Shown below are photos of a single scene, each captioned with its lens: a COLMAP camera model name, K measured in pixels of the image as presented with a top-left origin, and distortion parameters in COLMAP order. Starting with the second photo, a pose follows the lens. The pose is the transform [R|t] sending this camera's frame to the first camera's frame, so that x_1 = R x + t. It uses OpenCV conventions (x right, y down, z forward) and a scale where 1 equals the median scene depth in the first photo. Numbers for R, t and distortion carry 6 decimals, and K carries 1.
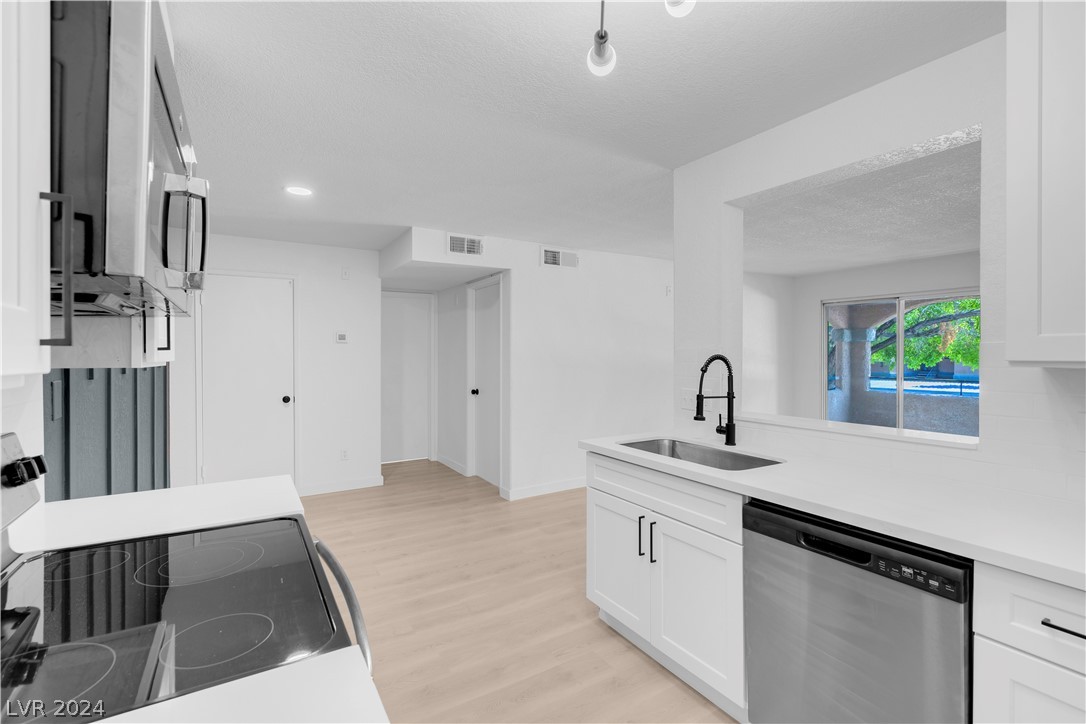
lens RADIAL K [[492.2, 0, 542.8], [0, 492.2, 354.2], [0, 0, 1]] dist [-0.004253, 0.000181]
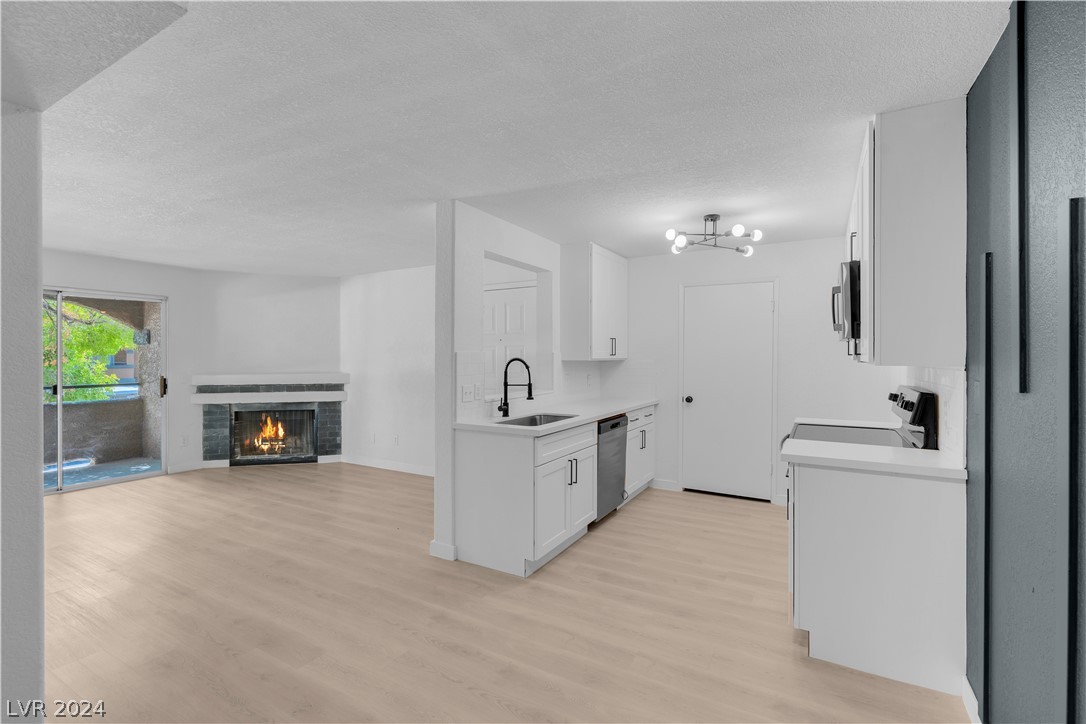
lens RADIAL K [[492.7, 0, 538.7], [0, 492.7, 357.7], [0, 0, 1]] dist [-0.000609, 0.000412]
pose [[-0.475260, -0.003485, 0.879838, -0.555282], [0.003097, 0.999979, 0.005634, -0.003765], [-0.879840, 0.005402, -0.475240, 0.896172]]
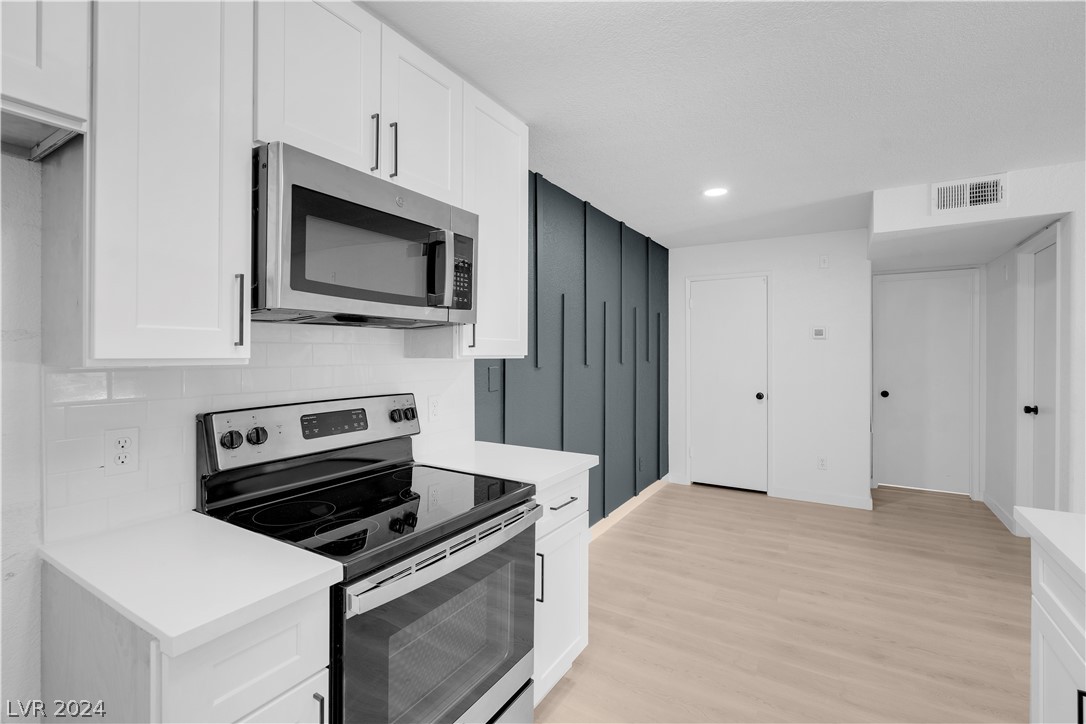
lens RADIAL K [[495.7, 0, 542.6], [0, 495.7, 349.6], [0, 0, 1]] dist [-0.001402, 0.000073]
pose [[0.452416, 0.000886, -0.891807, 0.190917], [-0.004262, 0.999990, -0.001169, -0.000049], [0.891797, 0.004330, 0.452415, 0.152206]]
